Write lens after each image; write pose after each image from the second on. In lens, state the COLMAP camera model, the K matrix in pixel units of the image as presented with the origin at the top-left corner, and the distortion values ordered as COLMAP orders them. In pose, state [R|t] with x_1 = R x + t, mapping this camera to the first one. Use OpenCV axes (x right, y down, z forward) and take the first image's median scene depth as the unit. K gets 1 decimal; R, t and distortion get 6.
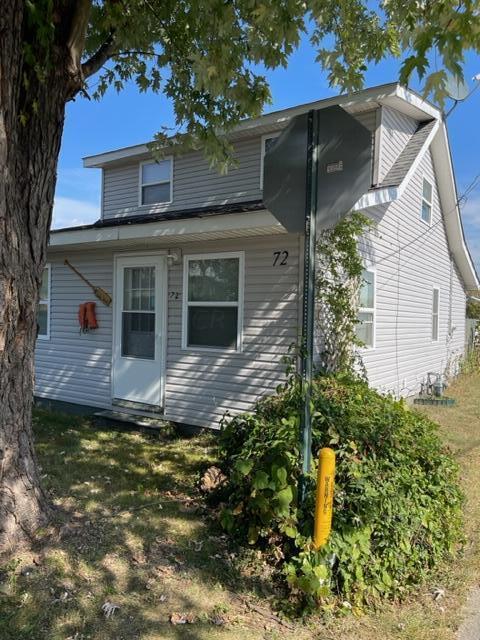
lens RADIAL K [[485.1, 0, 240.0], [0, 485.1, 320.0], [0, 0, 1]] dist [0.030936, -0.001640]
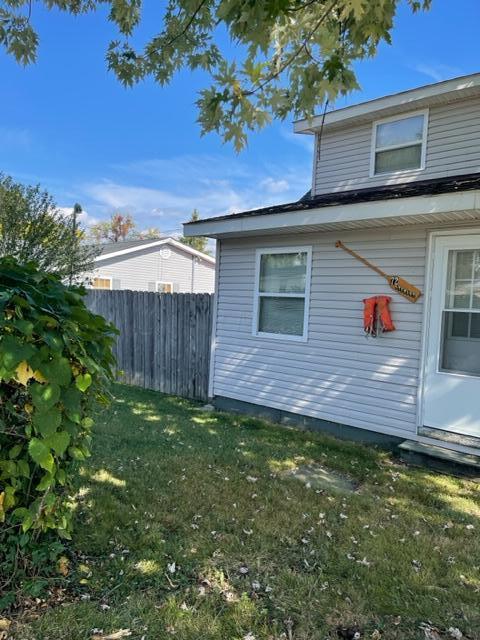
lens RADIAL K [[485.1, 0, 240.0], [0, 485.1, 320.0], [0, 0, 1]] dist [0.030936, -0.001640]
pose [[0.988002, 0.020710, -0.153045, -0.409084], [-0.016795, 0.999499, 0.026830, -0.016311], [0.153524, -0.023938, 0.987855, 0.214187]]
